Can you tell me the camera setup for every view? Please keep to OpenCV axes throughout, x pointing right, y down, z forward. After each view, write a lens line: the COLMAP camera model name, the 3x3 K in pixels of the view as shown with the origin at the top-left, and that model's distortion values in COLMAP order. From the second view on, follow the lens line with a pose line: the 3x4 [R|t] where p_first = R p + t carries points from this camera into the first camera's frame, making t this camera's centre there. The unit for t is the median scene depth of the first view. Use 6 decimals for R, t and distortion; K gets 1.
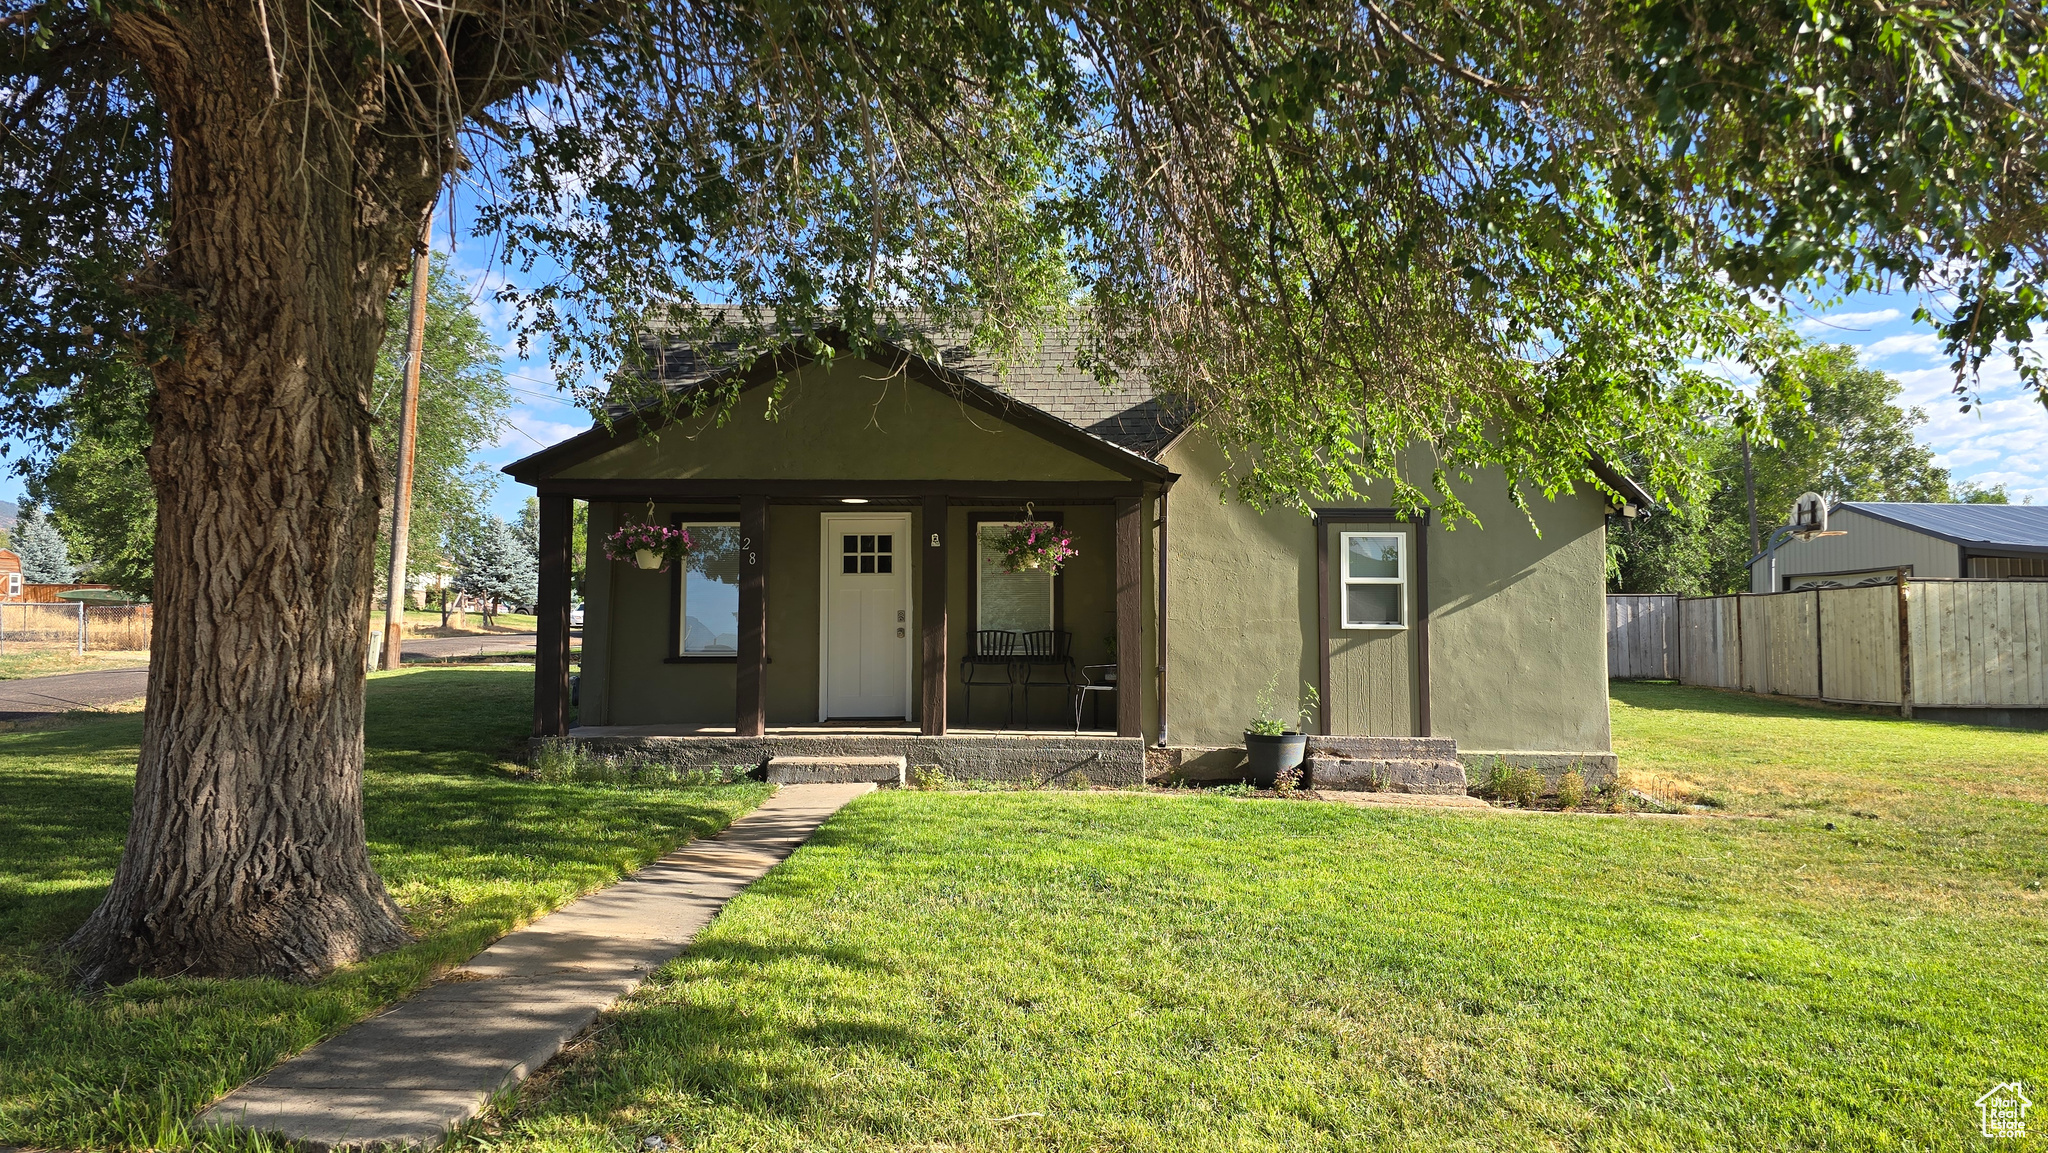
lens RADIAL K [[1360.7, 0, 1028.6], [0, 1360.7, 564.7], [0, 0, 1]] dist [0.055010, -0.027151]
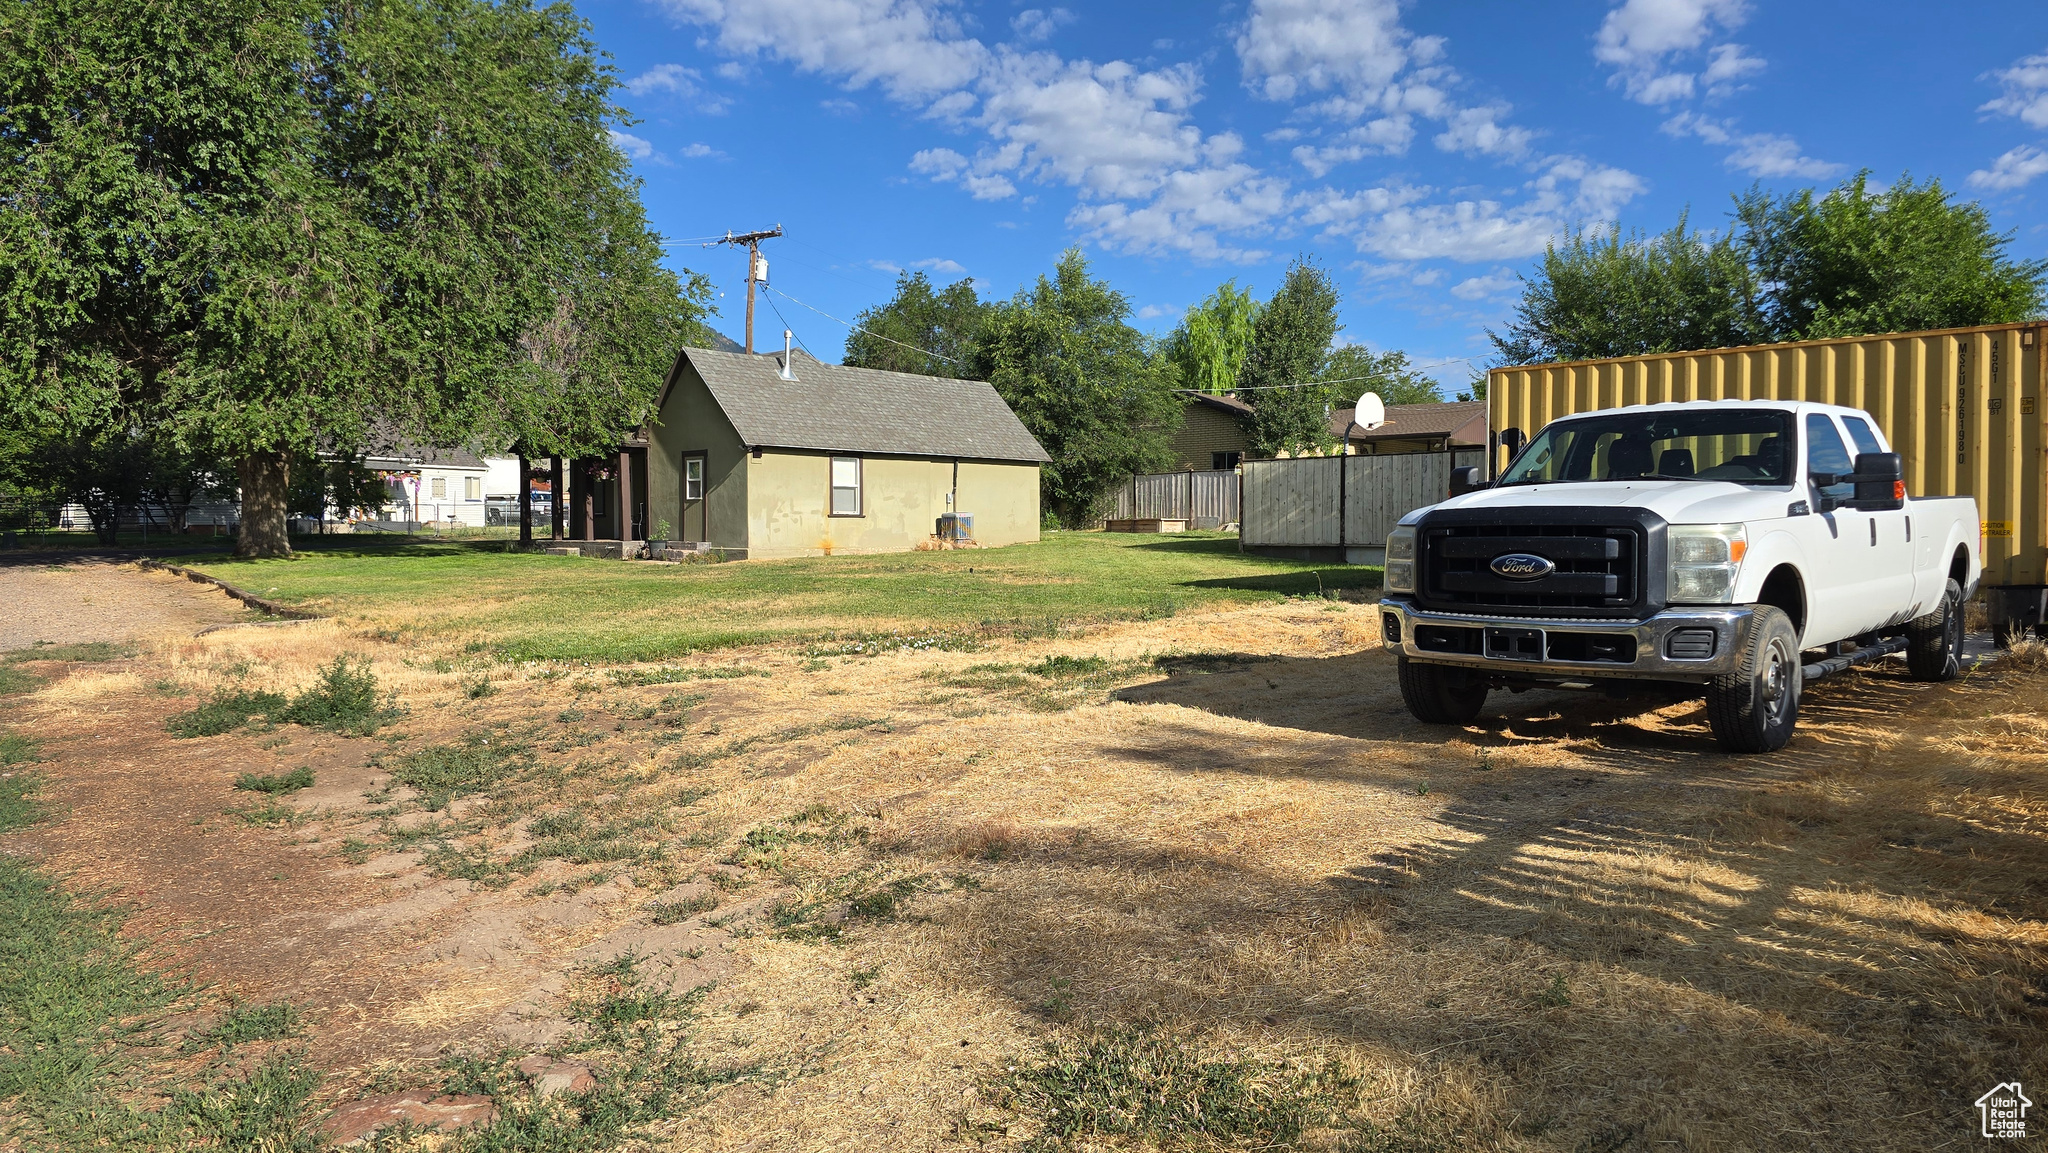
lens RADIAL K [[1360.7, 0, 1002.3], [0, 1360.7, 579.7], [0, 0, 1]] dist [0.055010, -0.027151]
pose [[0.721268, 0.021315, -0.692328, 2.386496], [0.040371, 0.996534, 0.072740, 0.034729], [0.691478, -0.080415, 0.717908, -0.412870]]
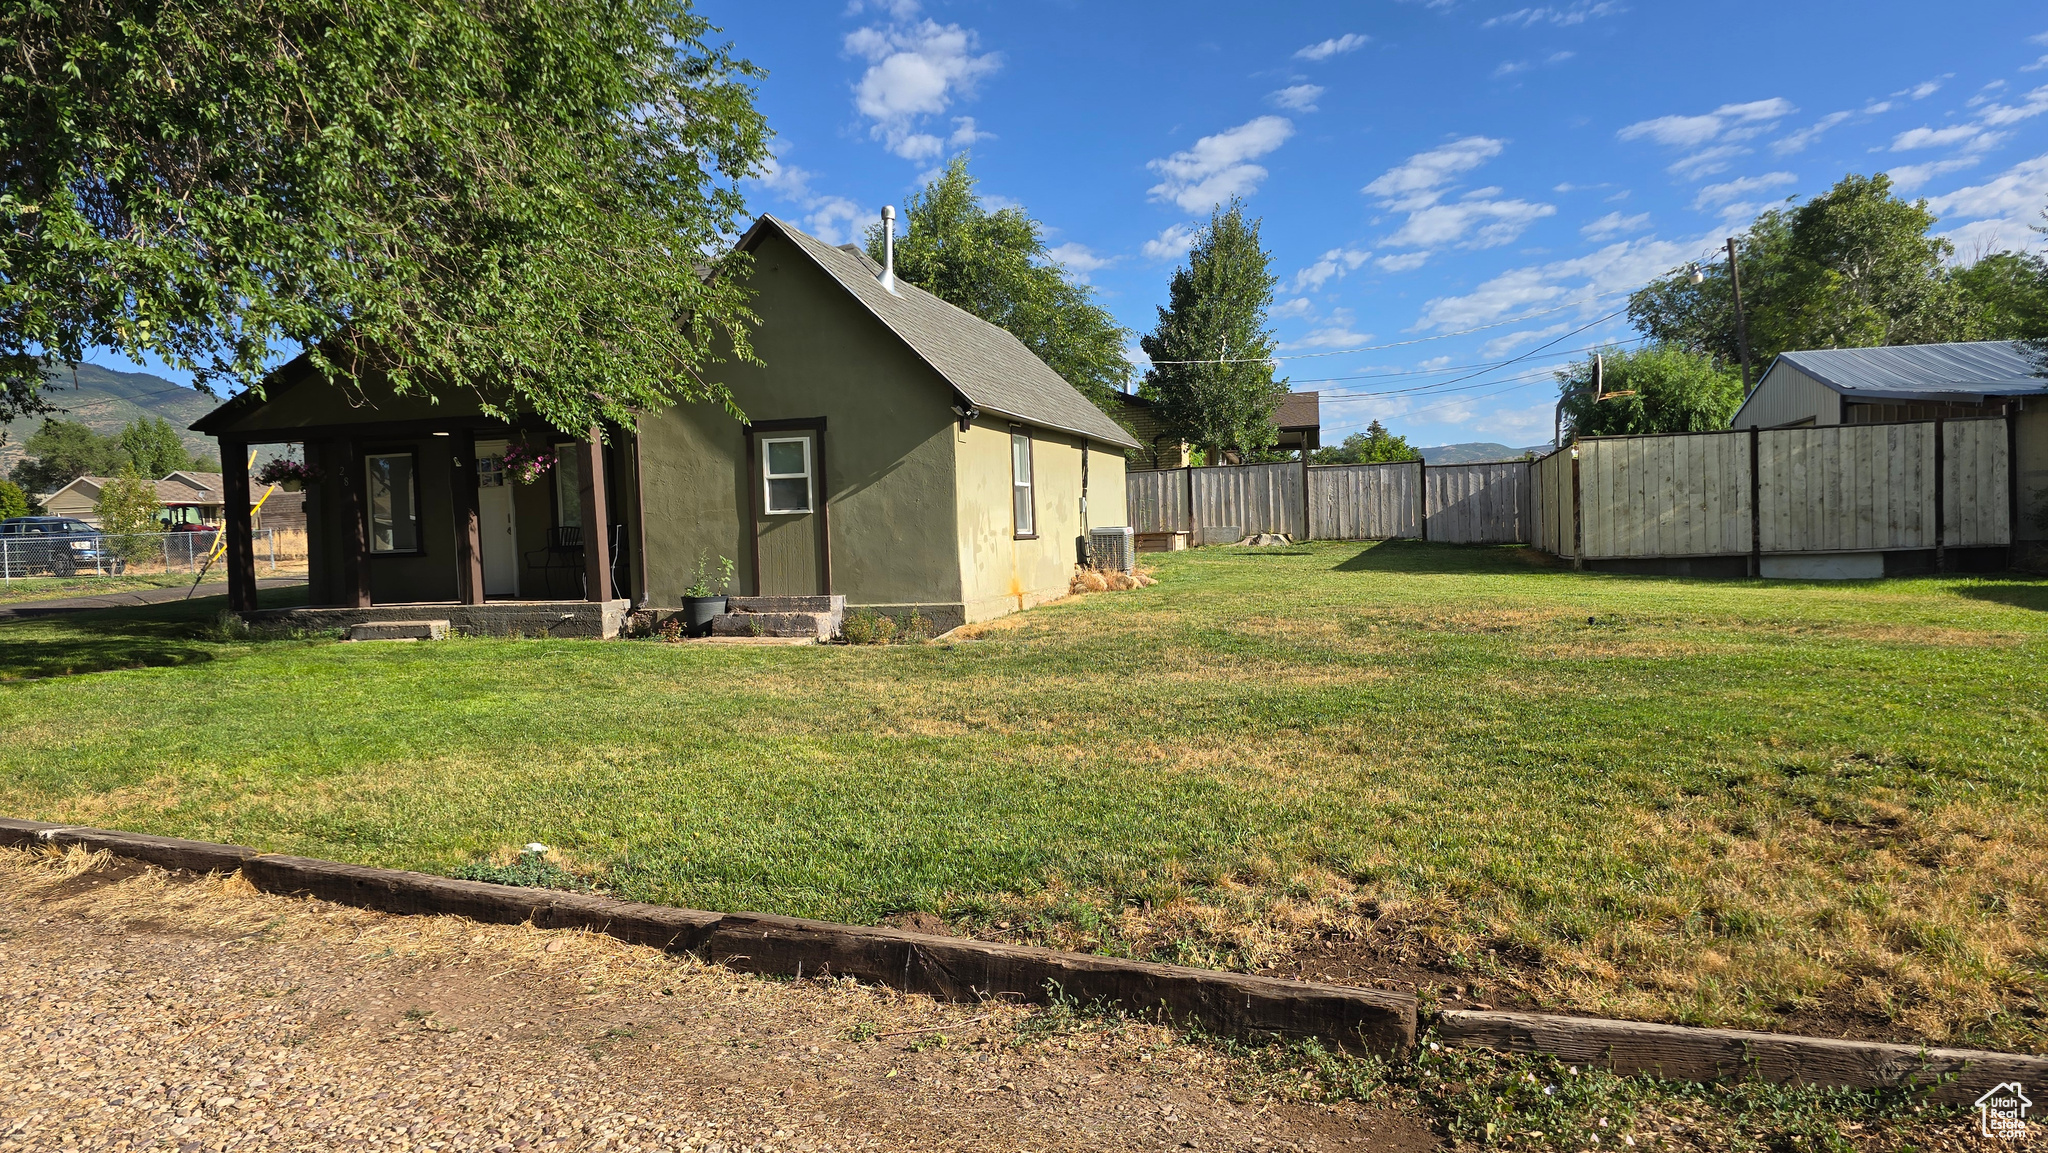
lens RADIAL K [[1360.7, 0, 1027.5], [0, 1360.7, 608.5], [0, 0, 1]] dist [0.055010, -0.027151]
pose [[0.966904, -0.025671, -0.253846, 0.793953], [0.053073, 0.993399, 0.101696, 0.017011], [0.249559, -0.111803, 0.961884, -0.190146]]
